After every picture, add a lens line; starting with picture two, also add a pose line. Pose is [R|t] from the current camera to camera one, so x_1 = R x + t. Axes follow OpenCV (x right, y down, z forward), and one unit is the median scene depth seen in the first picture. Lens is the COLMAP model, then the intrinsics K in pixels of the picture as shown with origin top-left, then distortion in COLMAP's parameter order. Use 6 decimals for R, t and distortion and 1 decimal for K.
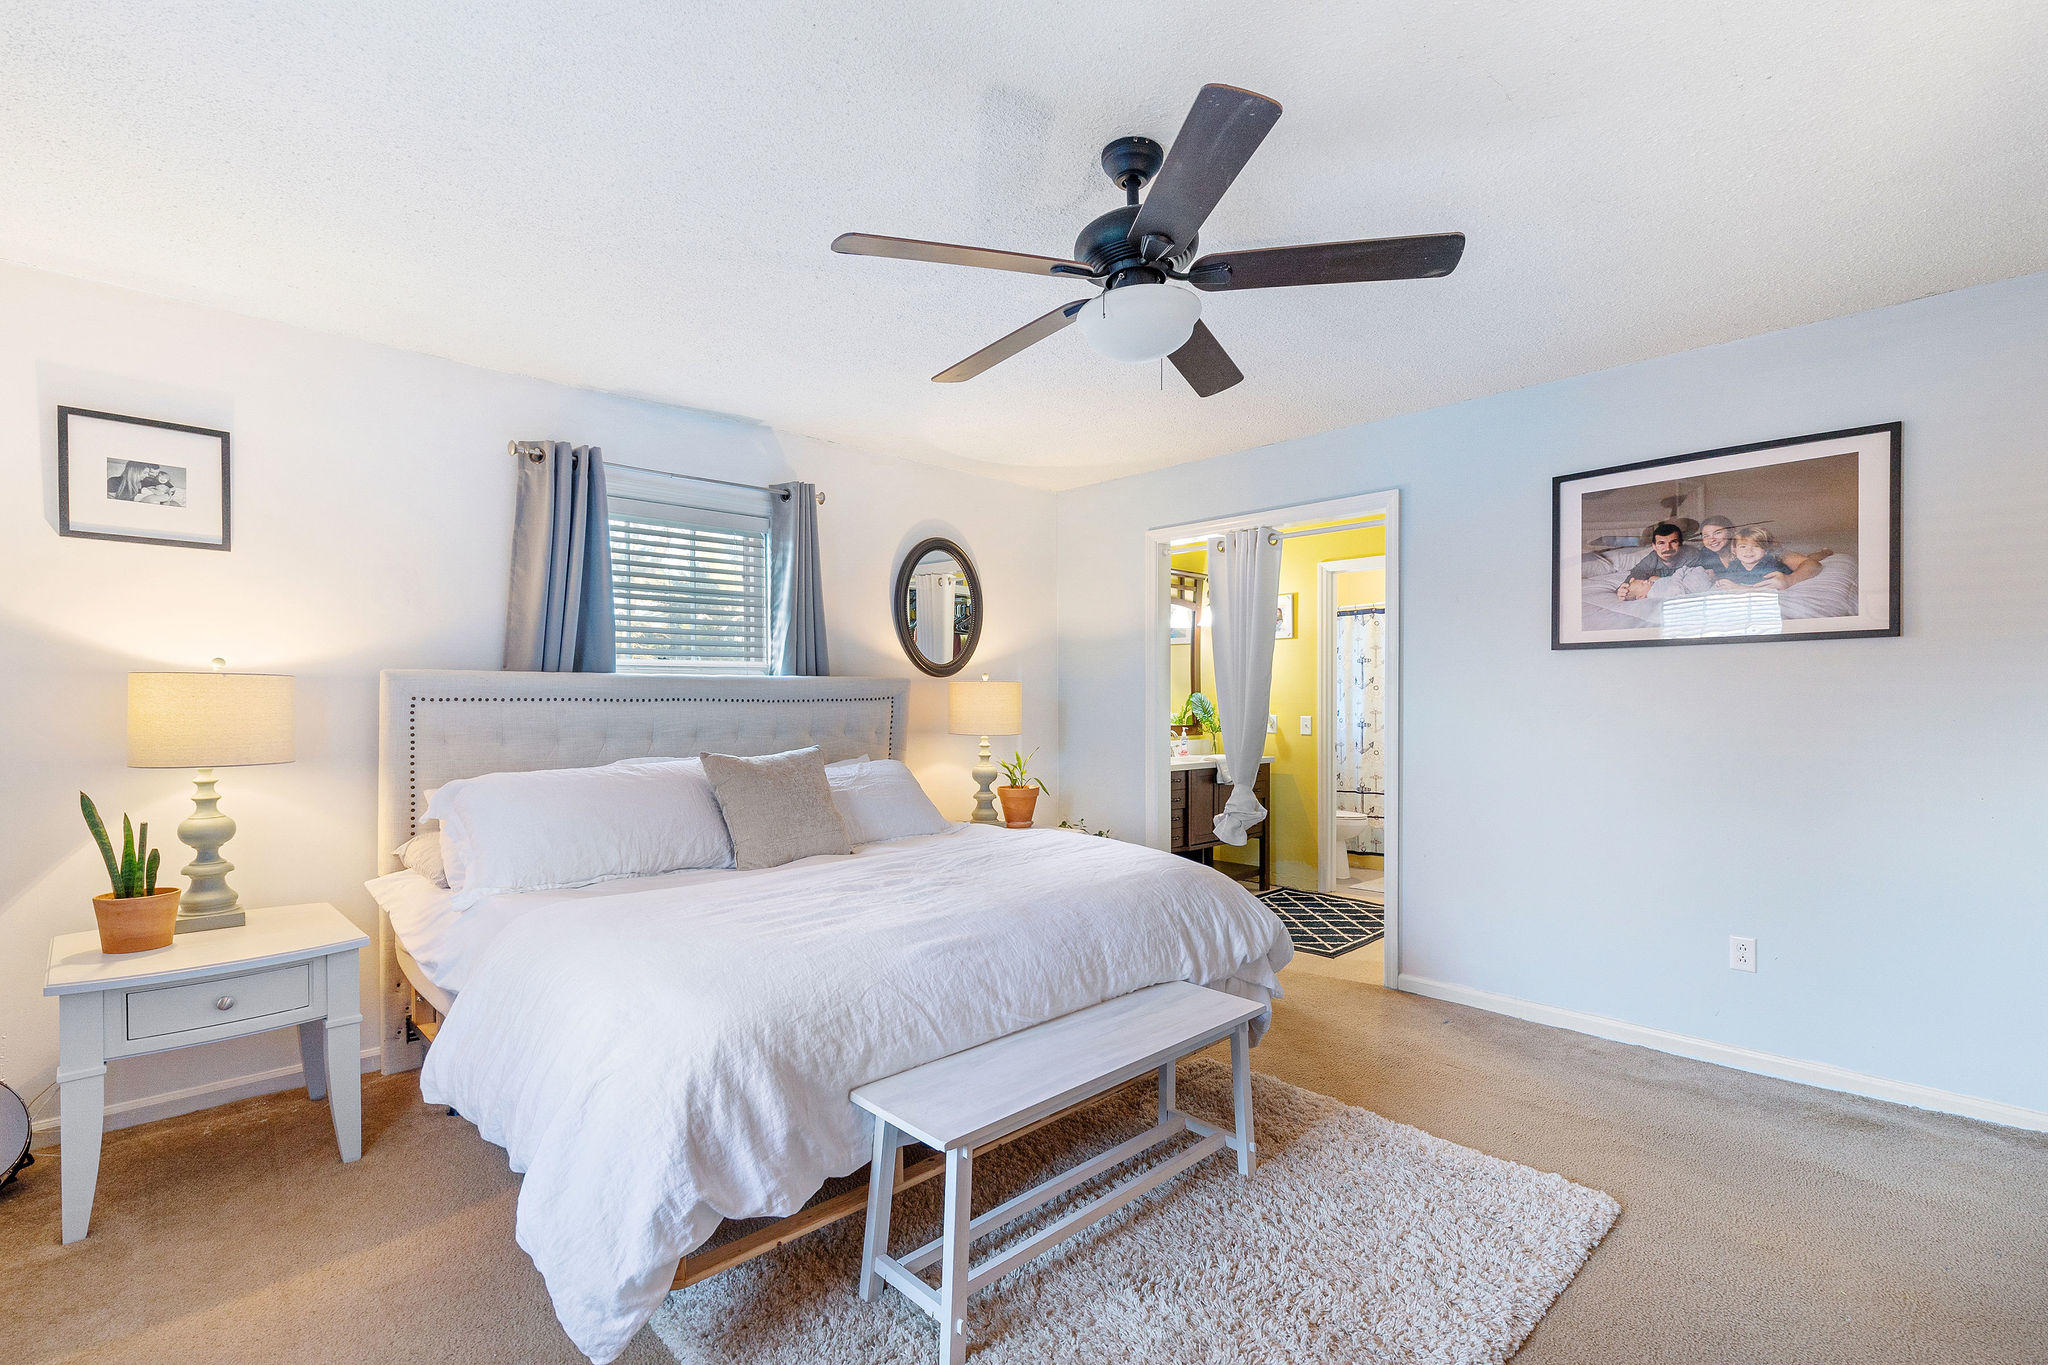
lens RADIAL K [[926.4, 0, 1041.3], [0, 926.4, 700.7], [0, 0, 1]] dist [0.011313, -0.000647]
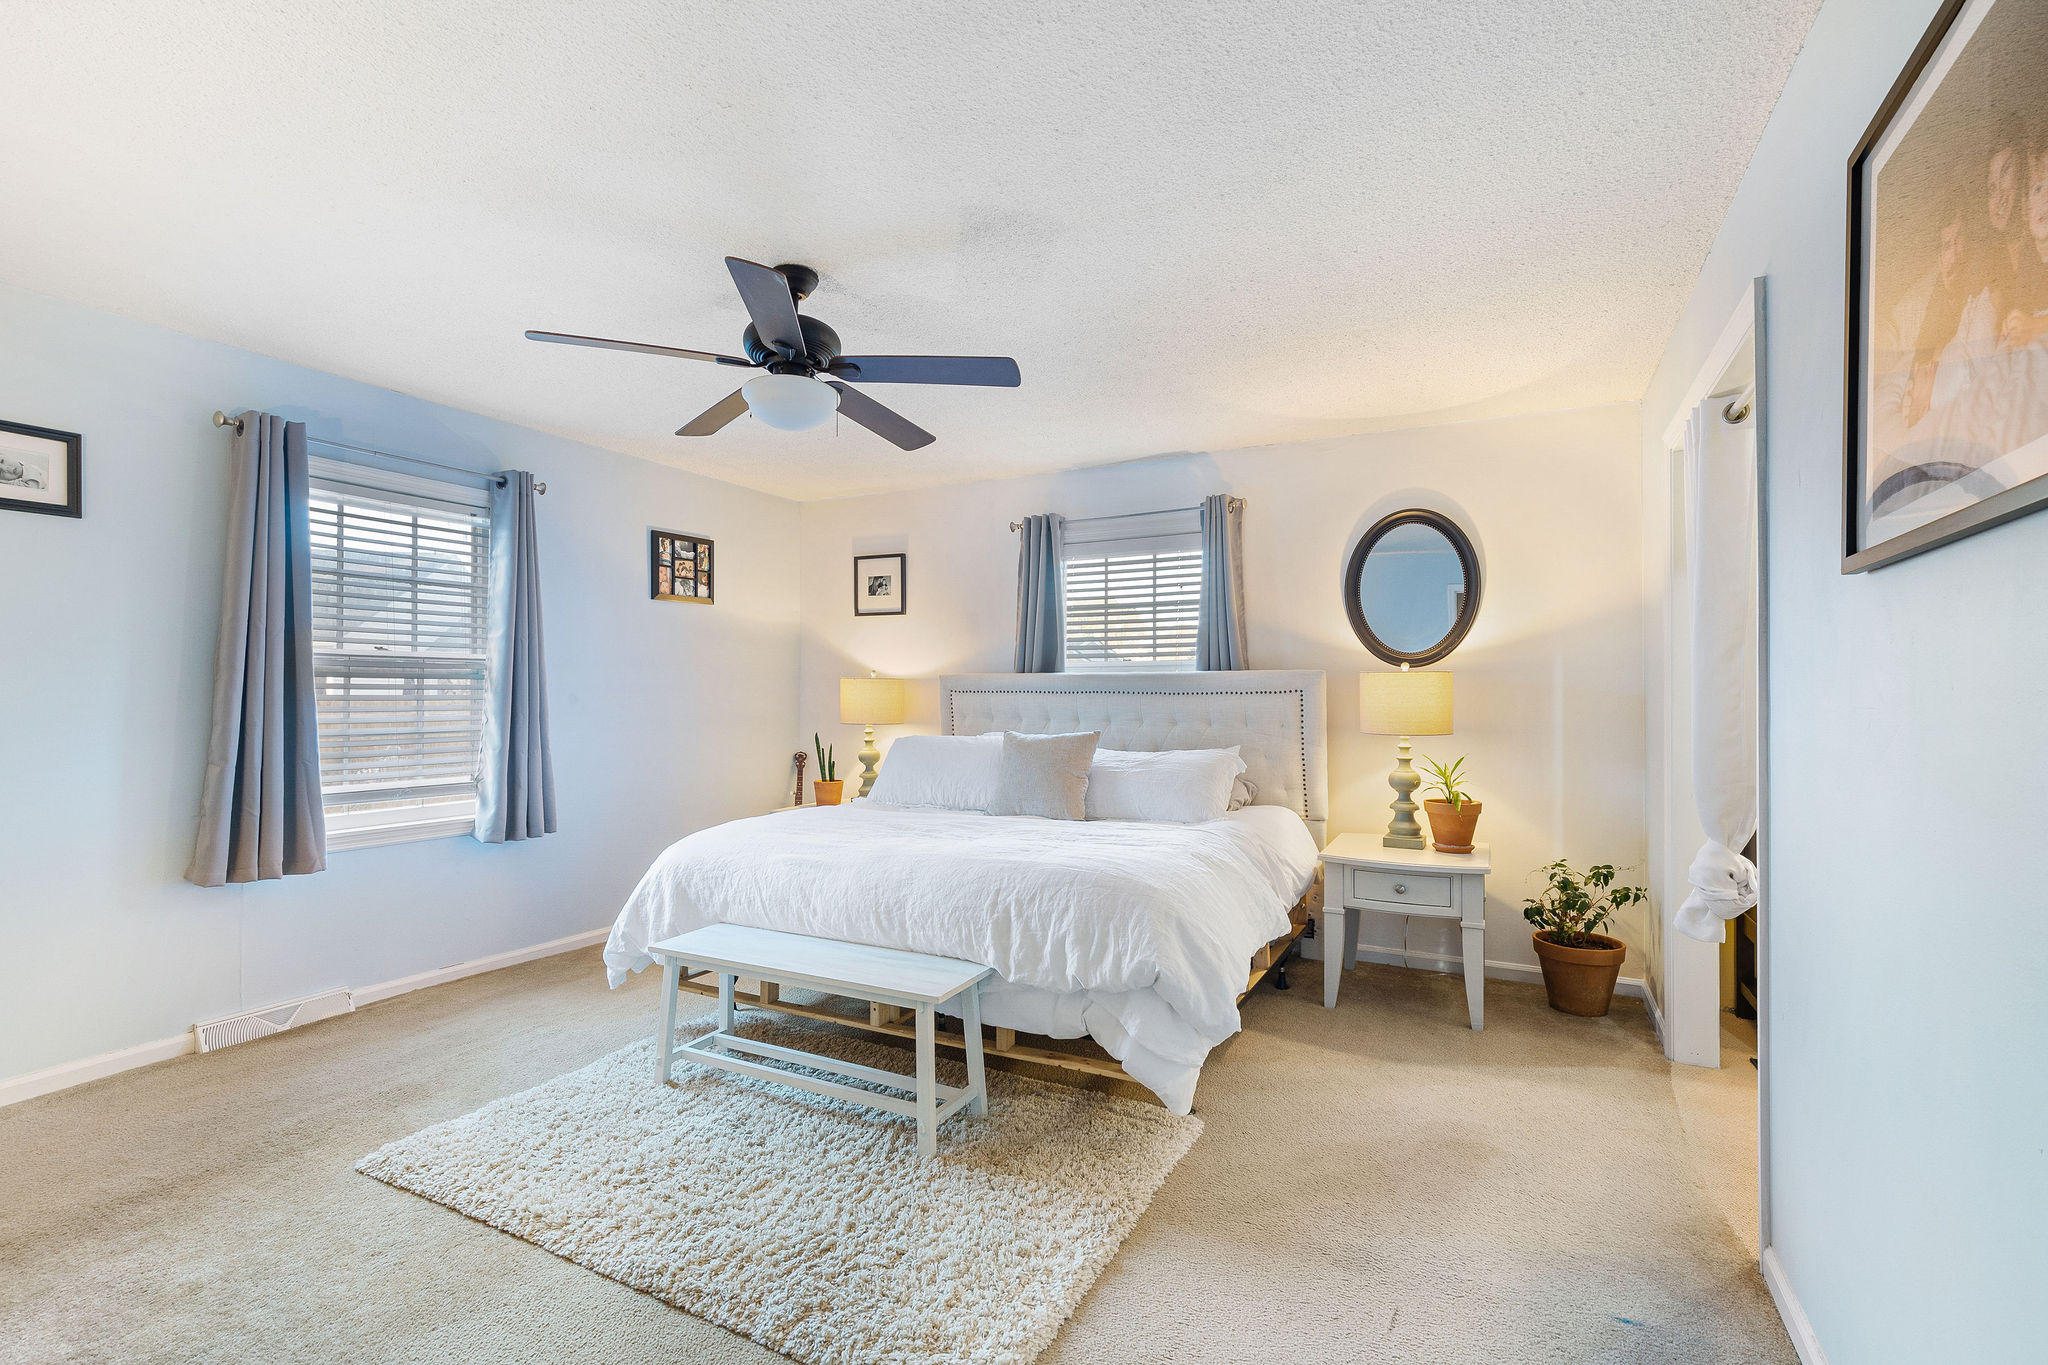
lens RADIAL K [[926.4, 0, 1041.4], [0, 926.4, 676.5], [0, 0, 1]] dist [0.011313, -0.000647]
pose [[0.316942, -0.014682, -0.948331, 0.817685], [-0.004556, 0.999845, -0.017002, -0.000354], [0.948434, 0.009709, 0.316826, 0.523801]]
